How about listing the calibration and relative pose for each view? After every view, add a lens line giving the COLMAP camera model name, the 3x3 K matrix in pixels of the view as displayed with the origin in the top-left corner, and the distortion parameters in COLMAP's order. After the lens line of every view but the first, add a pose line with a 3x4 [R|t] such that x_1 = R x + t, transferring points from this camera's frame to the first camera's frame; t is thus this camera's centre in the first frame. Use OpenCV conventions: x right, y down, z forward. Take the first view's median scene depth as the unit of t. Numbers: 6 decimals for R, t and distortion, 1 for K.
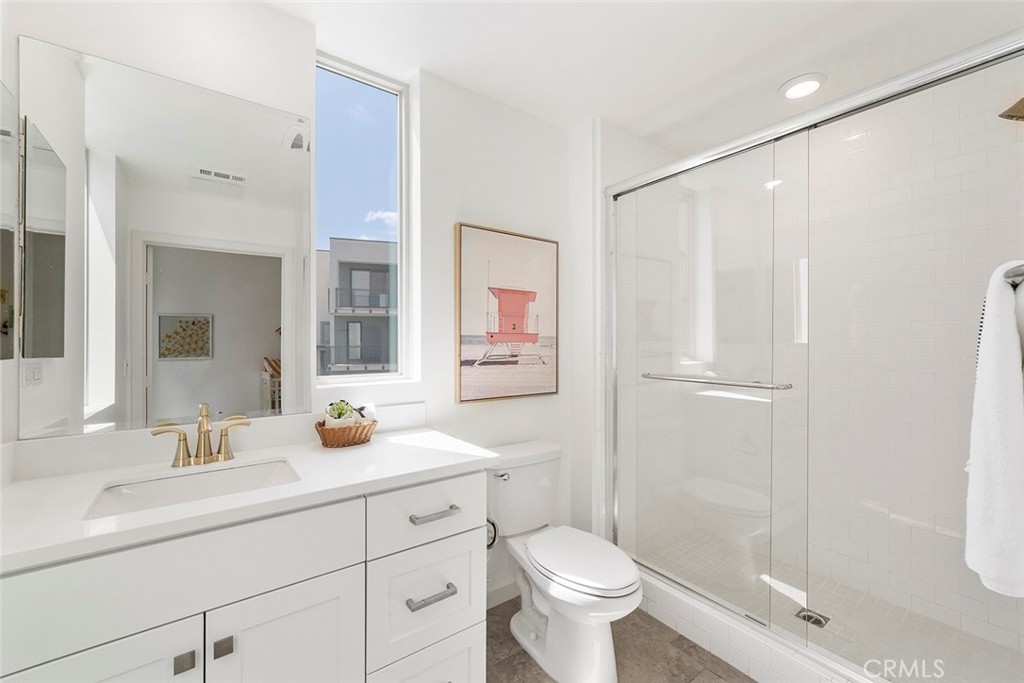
lens RADIAL K [[412.4, 0, 509.8], [0, 412.4, 342.2], [0, 0, 1]] dist [0.003182, 0.000083]
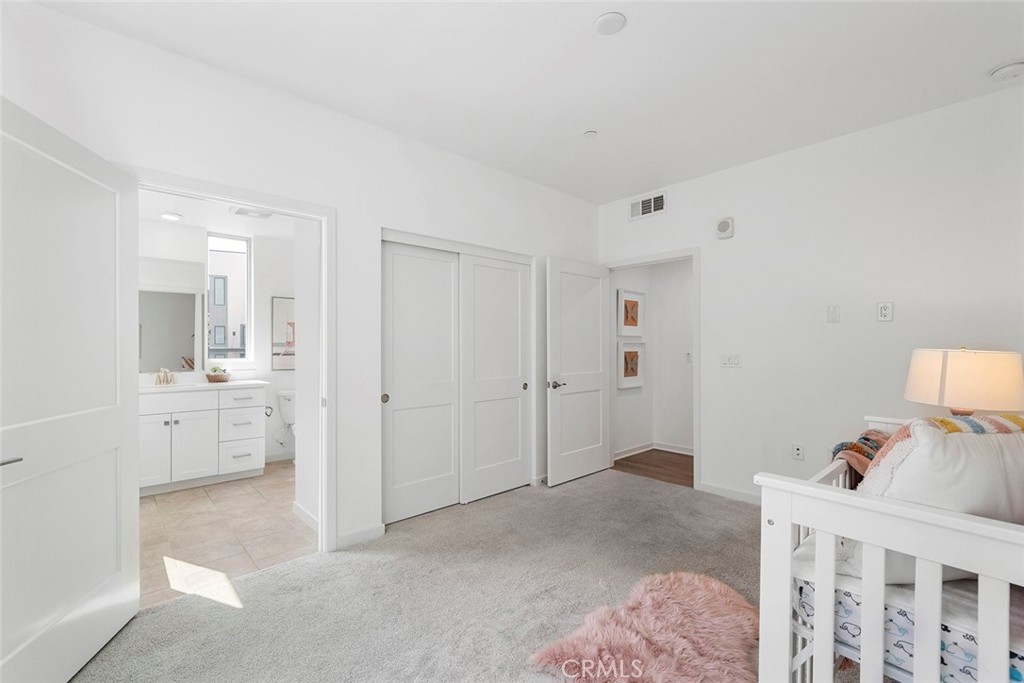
lens RADIAL K [[447.5, 0, 512.4], [0, 447.5, 344.9], [0, 0, 1]] dist [-0.000160, 0.000129]
pose [[0.994582, 0.010839, 0.103392, 1.217617], [-0.010957, 0.999940, 0.000576, -0.025867], [-0.103380, -0.001706, 0.994640, -2.124407]]
